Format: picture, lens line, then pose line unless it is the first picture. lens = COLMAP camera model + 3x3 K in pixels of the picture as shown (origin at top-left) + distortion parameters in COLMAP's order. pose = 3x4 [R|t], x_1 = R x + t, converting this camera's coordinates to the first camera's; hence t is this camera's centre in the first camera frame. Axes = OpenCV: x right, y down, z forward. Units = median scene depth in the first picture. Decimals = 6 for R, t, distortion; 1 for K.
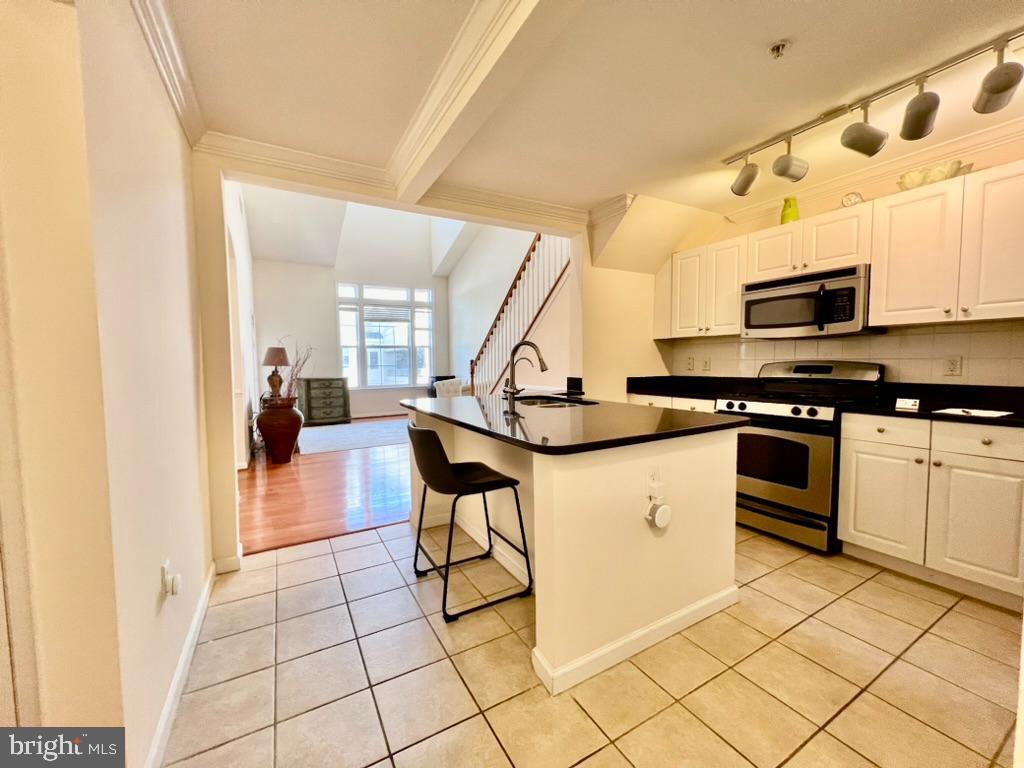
lens RADIAL K [[415.2, 0, 516.5], [0, 415.2, 388.2], [0, 0, 1]] dist [-0.000680, 0.000256]
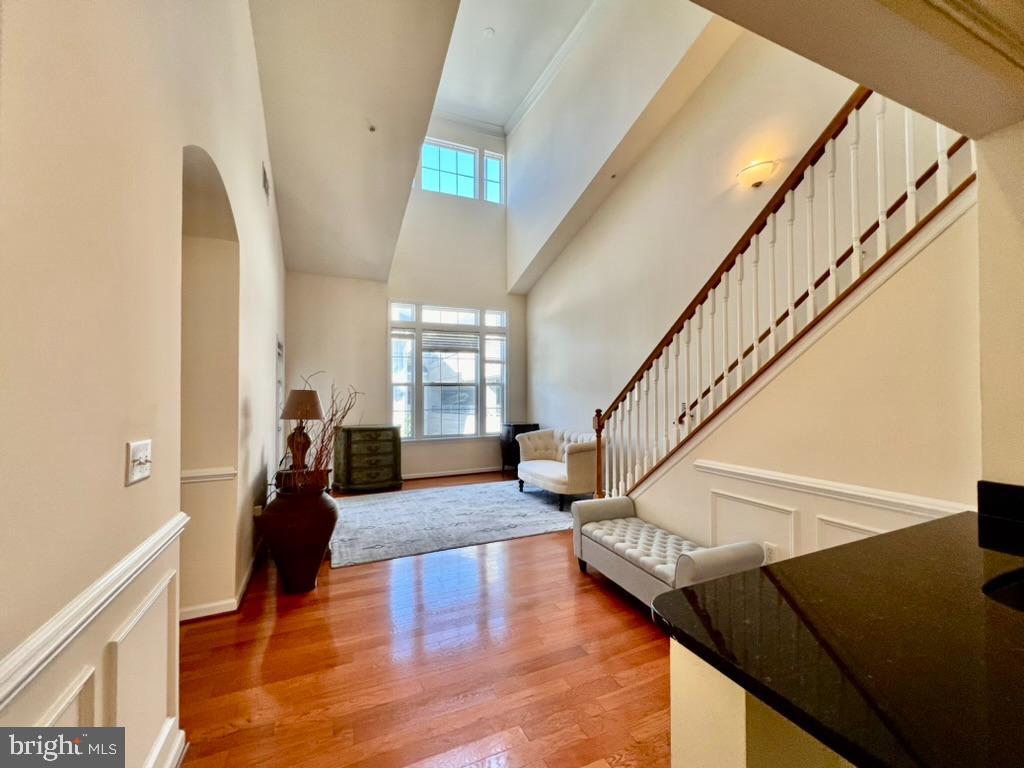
lens RADIAL K [[415.2, 0, 502.8], [0, 415.2, 387.2], [0, 0, 1]] dist [-0.000680, 0.000256]
pose [[0.993931, 0.005117, -0.109890, -0.140067], [-0.014185, 0.996540, -0.081897, -0.036173], [0.109090, 0.082959, 0.990564, 0.274282]]
